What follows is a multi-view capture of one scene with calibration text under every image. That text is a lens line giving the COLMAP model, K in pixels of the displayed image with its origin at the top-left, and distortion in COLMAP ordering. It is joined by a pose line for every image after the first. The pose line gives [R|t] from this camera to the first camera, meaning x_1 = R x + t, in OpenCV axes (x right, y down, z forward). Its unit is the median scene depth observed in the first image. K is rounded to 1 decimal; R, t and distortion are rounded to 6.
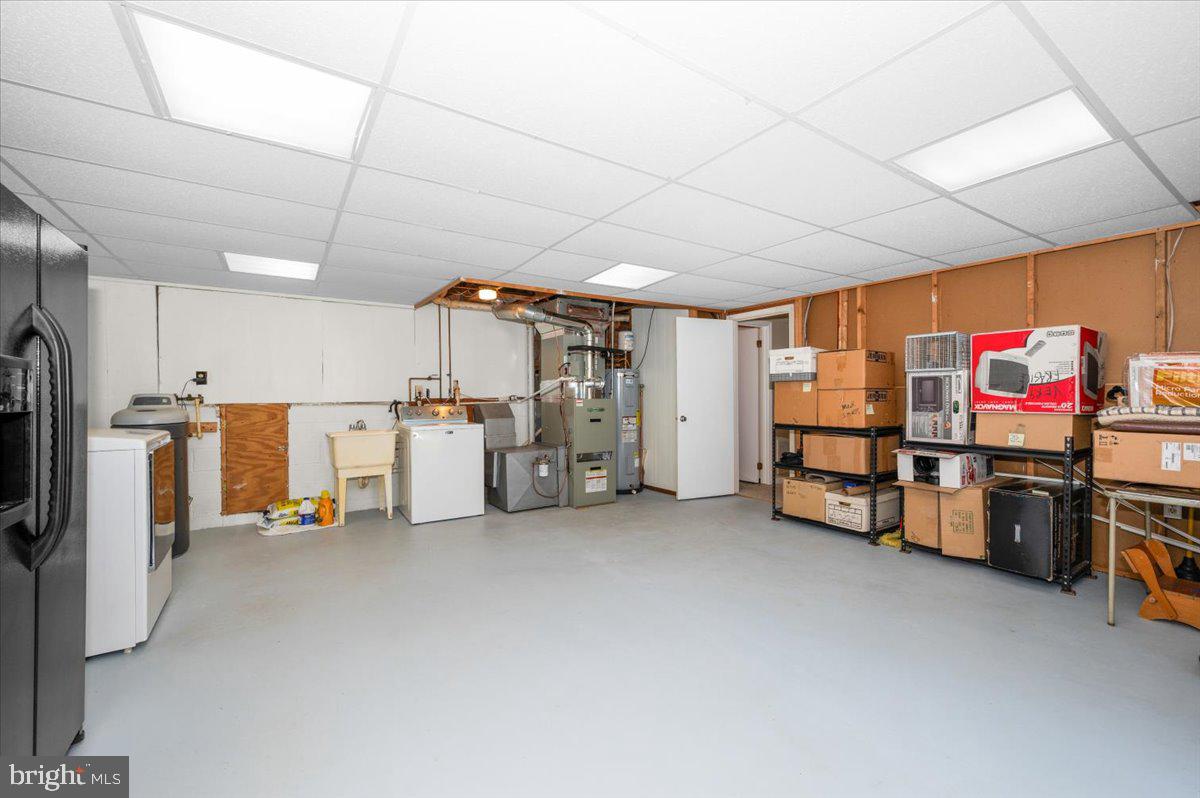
lens RADIAL K [[483.1, 0, 597.8], [0, 483.1, 395.3], [0, 0, 1]] dist [0.001097, 0.000007]
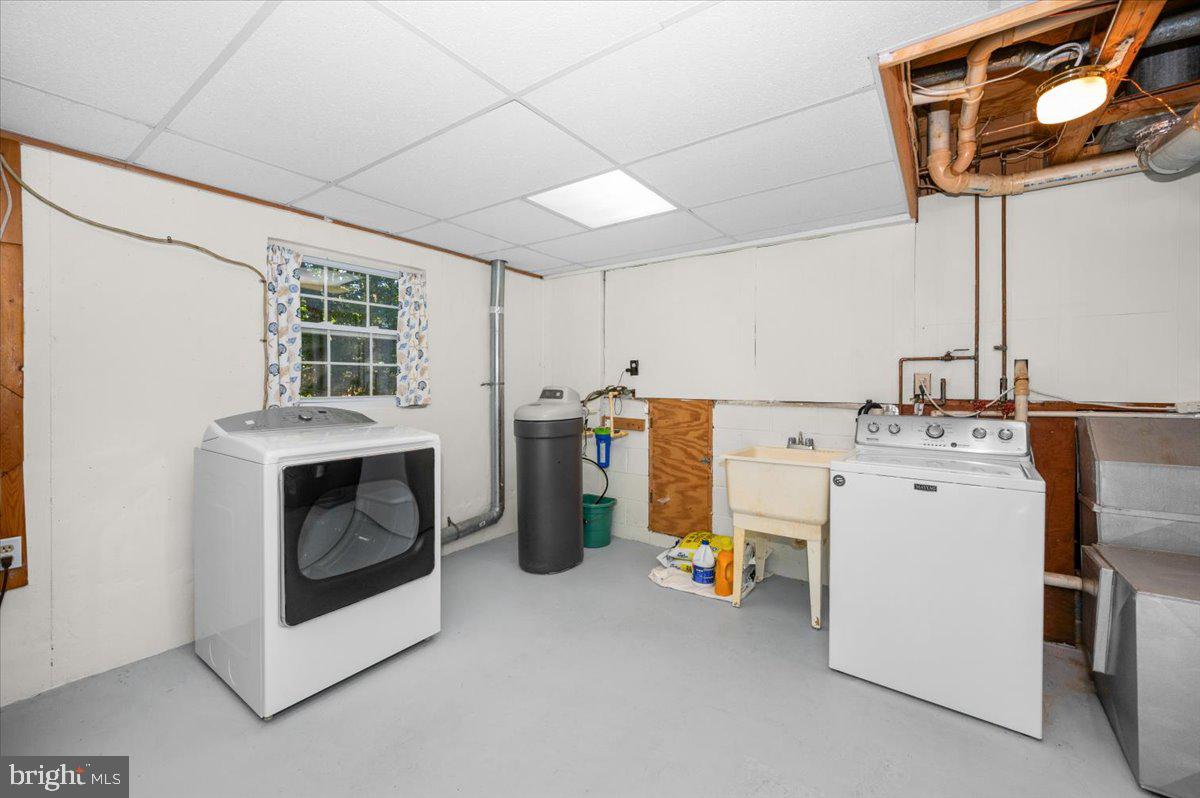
lens RADIAL K [[483.1, 0, 599.9], [0, 483.1, 387.7], [0, 0, 1]] dist [0.001097, 0.000007]
pose [[0.357547, 0.016018, -0.933758, -0.026343], [-0.006515, 0.999871, 0.014658, -0.011367], [0.933873, 0.000842, 0.357605, 0.598687]]
